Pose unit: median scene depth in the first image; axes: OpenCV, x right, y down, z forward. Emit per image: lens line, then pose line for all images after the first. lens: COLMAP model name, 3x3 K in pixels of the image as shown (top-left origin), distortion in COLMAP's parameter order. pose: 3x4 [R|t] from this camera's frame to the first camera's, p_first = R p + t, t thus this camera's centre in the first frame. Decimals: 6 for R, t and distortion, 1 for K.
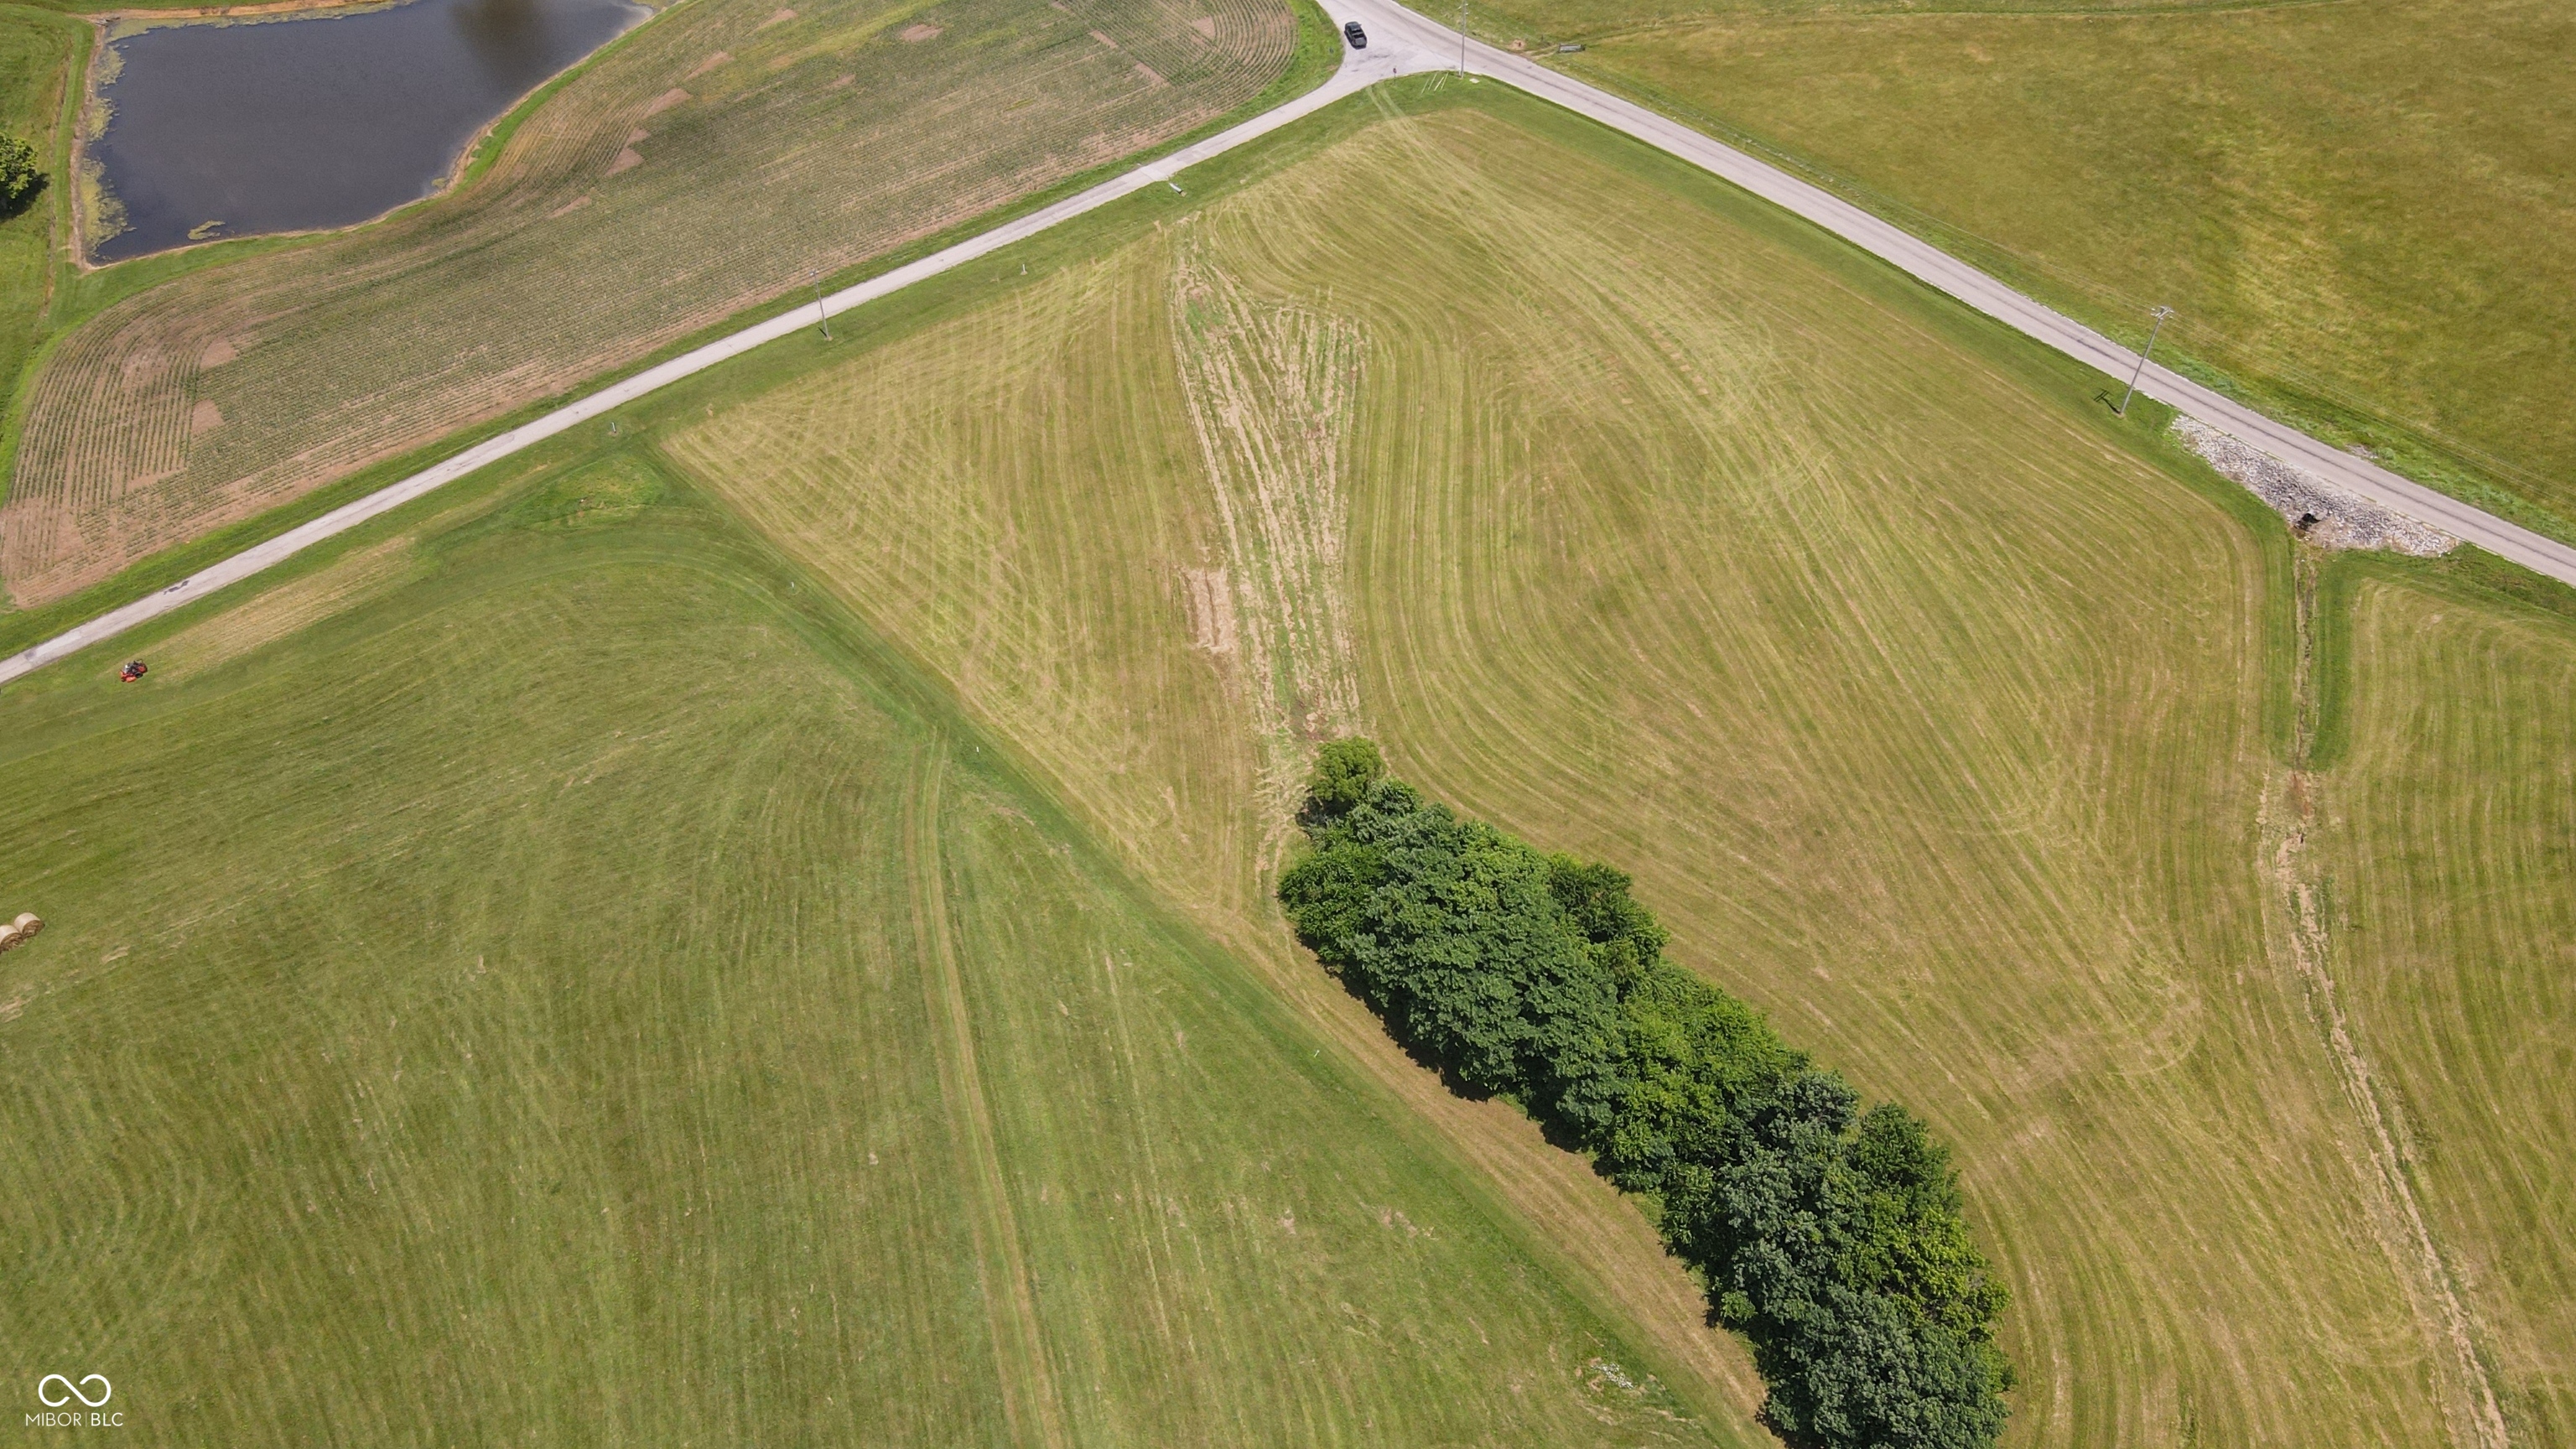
lens RADIAL K [[1907.8, 0, 1266.6], [0, 1907.8, 737.6], [0, 0, 1]] dist [-0.000493, 0.024103]
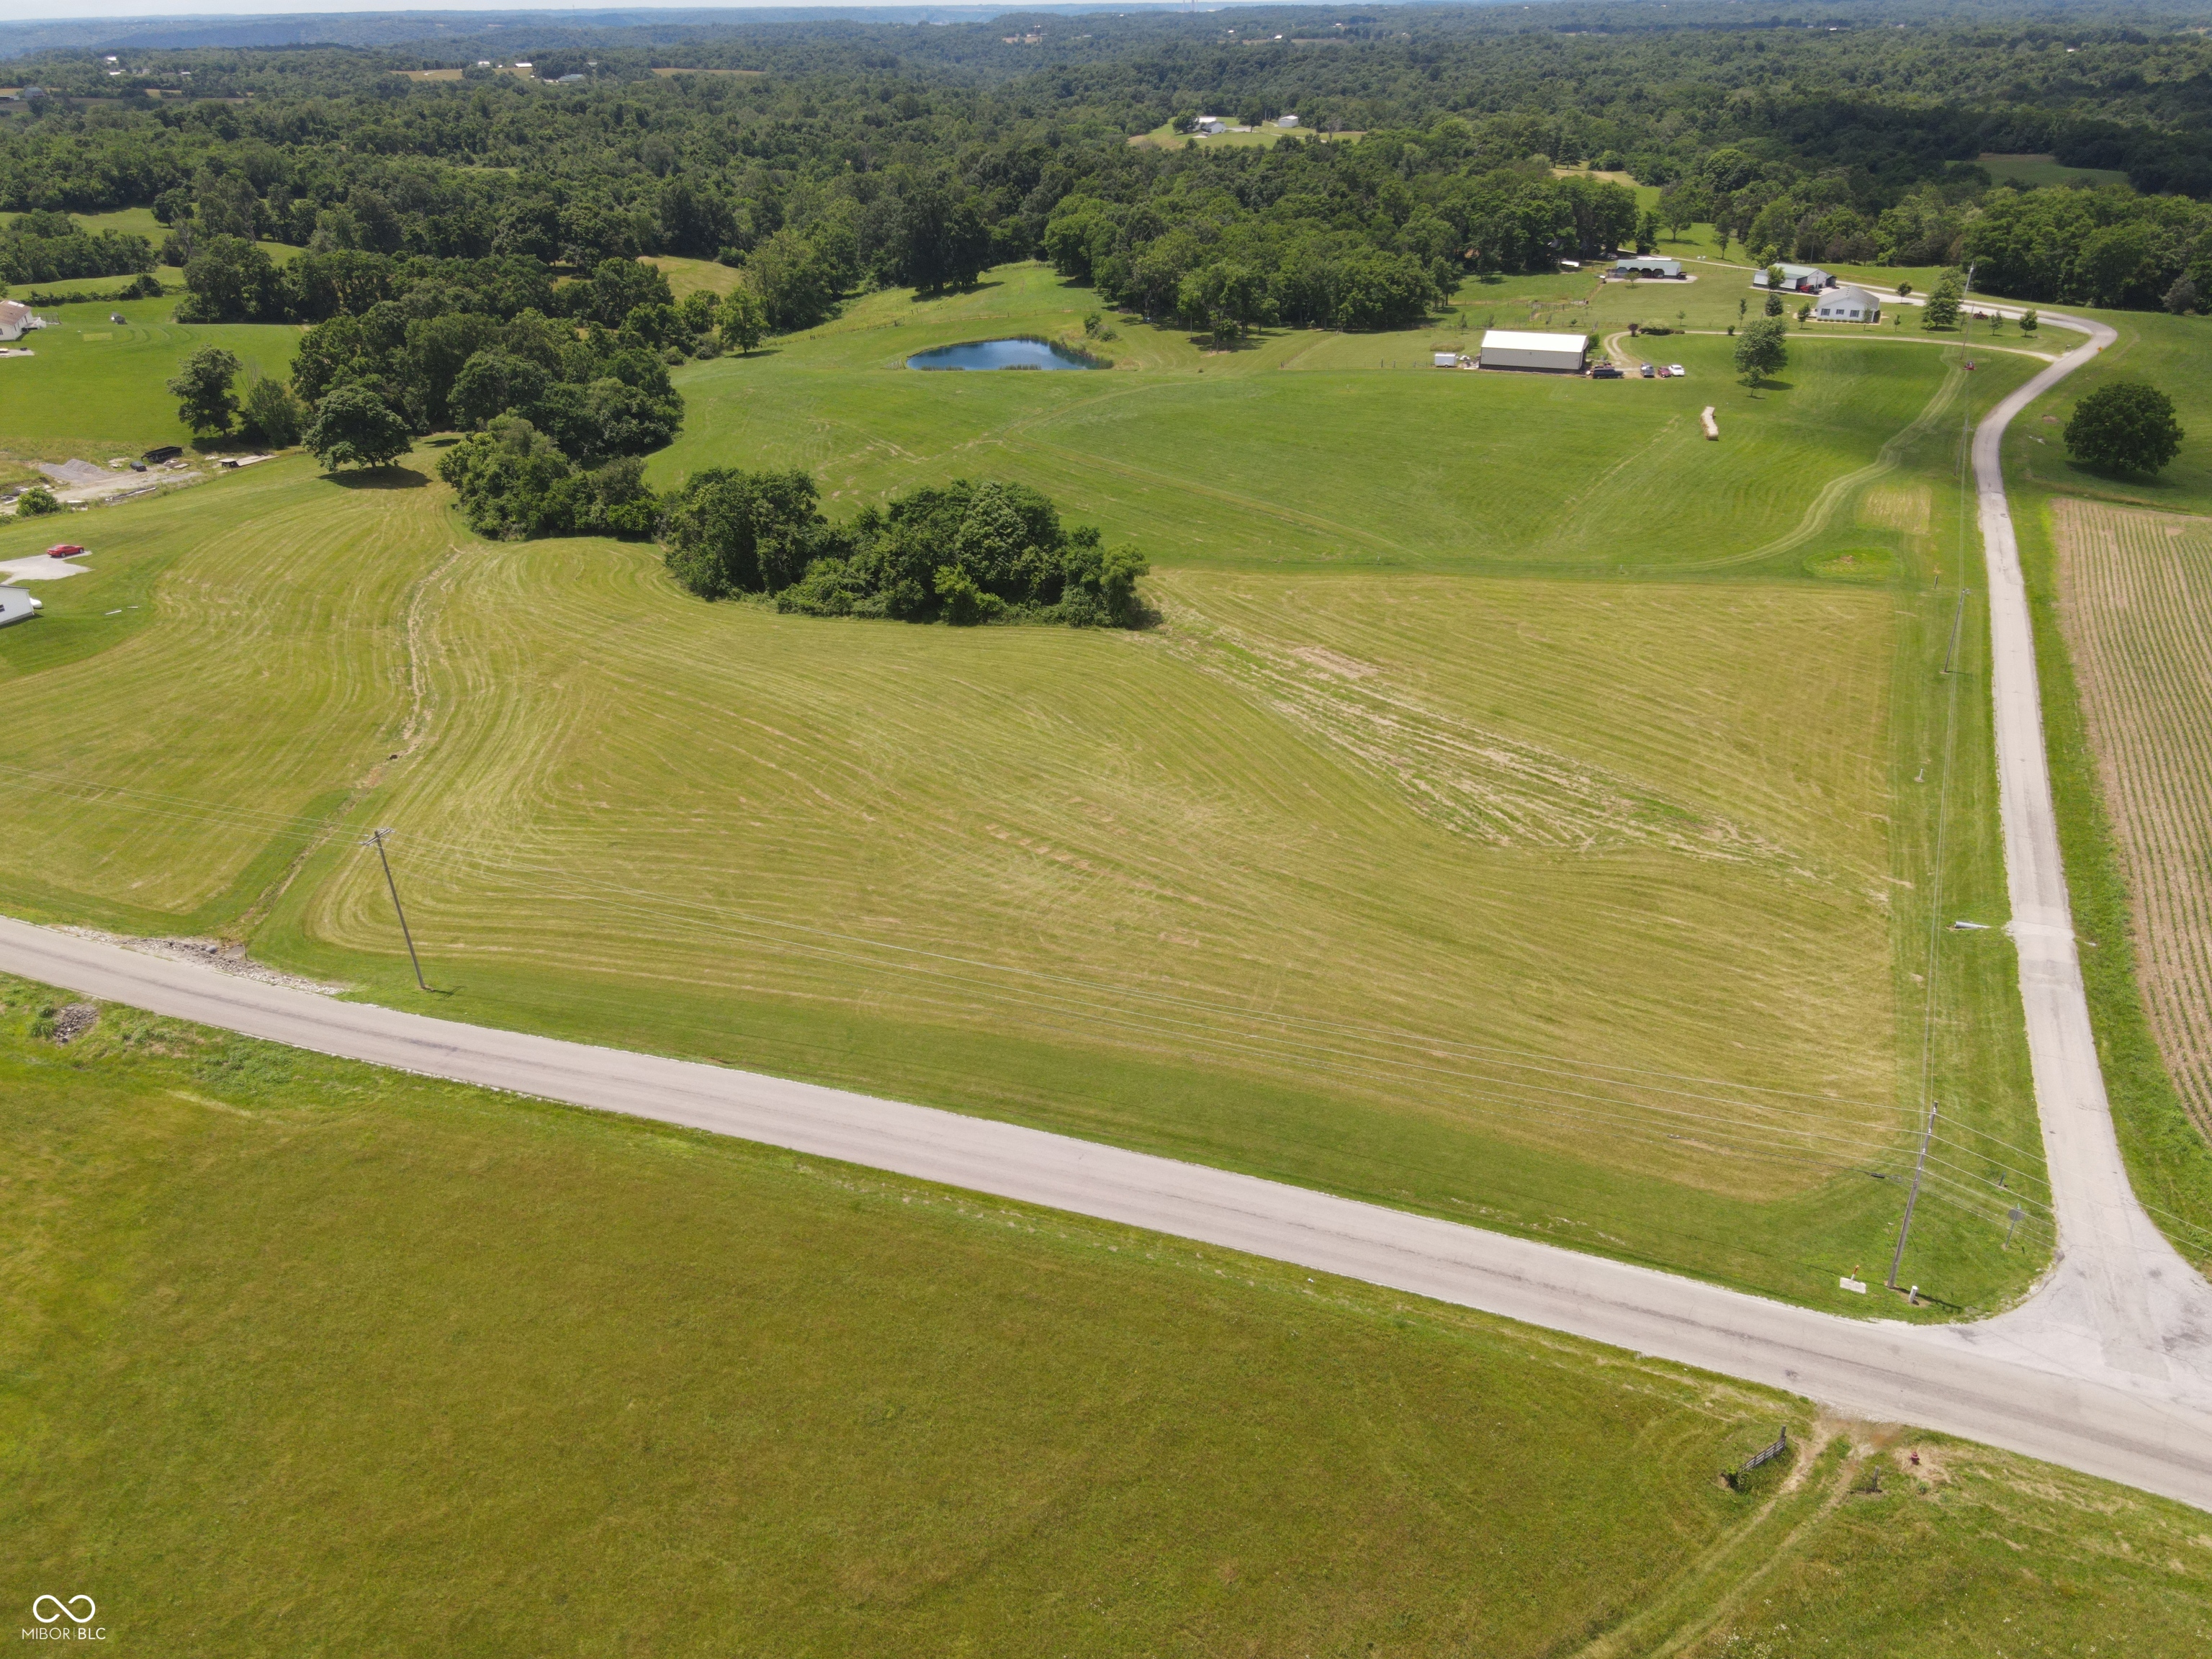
lens RADIAL K [[1633.6, 0, 1107.7], [0, 1633.6, 825.4], [0, 0, 1]] dist [0.002009, 0.022105]
pose [[-0.900147, 0.228699, -0.370717, 0.465759], [-0.278887, 0.351170, 0.893813, -0.849446], [0.334599, 0.907952, -0.252323, 1.276085]]
